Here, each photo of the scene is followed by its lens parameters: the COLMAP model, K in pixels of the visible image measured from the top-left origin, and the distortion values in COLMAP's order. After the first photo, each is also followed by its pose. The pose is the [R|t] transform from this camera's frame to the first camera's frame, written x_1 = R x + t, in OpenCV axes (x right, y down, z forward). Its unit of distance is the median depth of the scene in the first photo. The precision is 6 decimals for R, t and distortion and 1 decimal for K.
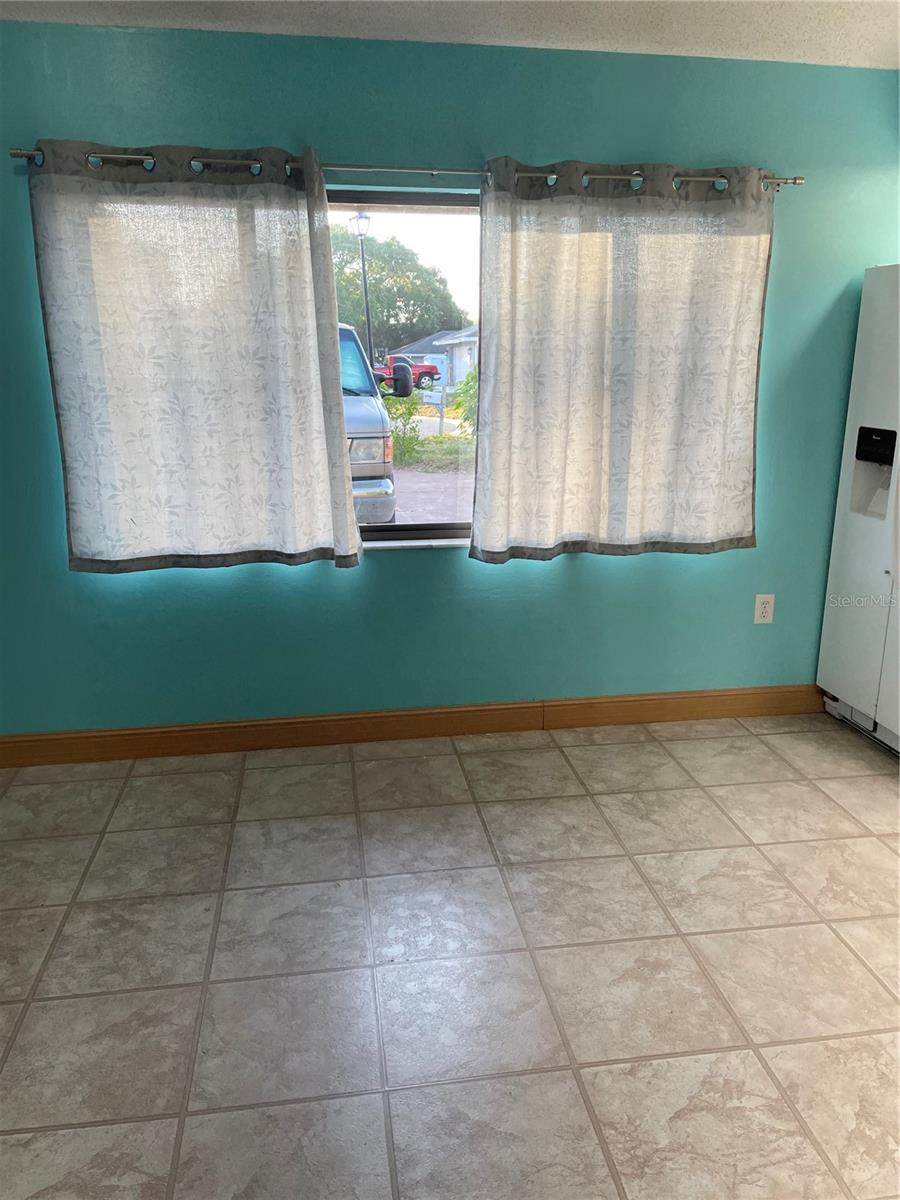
lens RADIAL K [[912.8, 0, 459.4], [0, 912.8, 598.9], [0, 0, 1]] dist [0.090635, -0.121334]
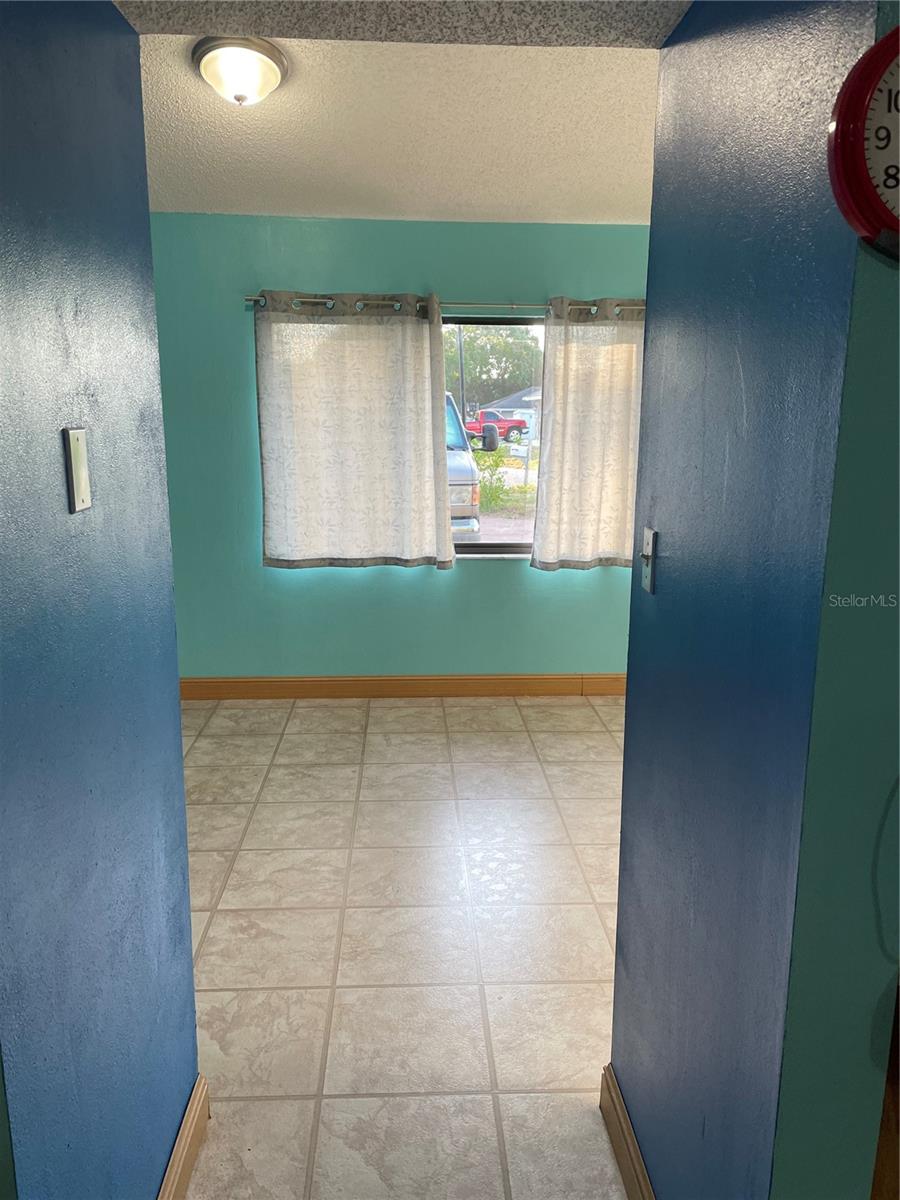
lens RADIAL K [[912.1, 0, 450.0], [0, 912.1, 600.0], [0, 0, 1]] dist [0.099240, -0.134300]
pose [[0.994344, 0.030584, -0.101705, 0.035735], [-0.035973, 0.998021, -0.051580, 0.092568], [0.099926, 0.054946, 0.993477, -0.458663]]
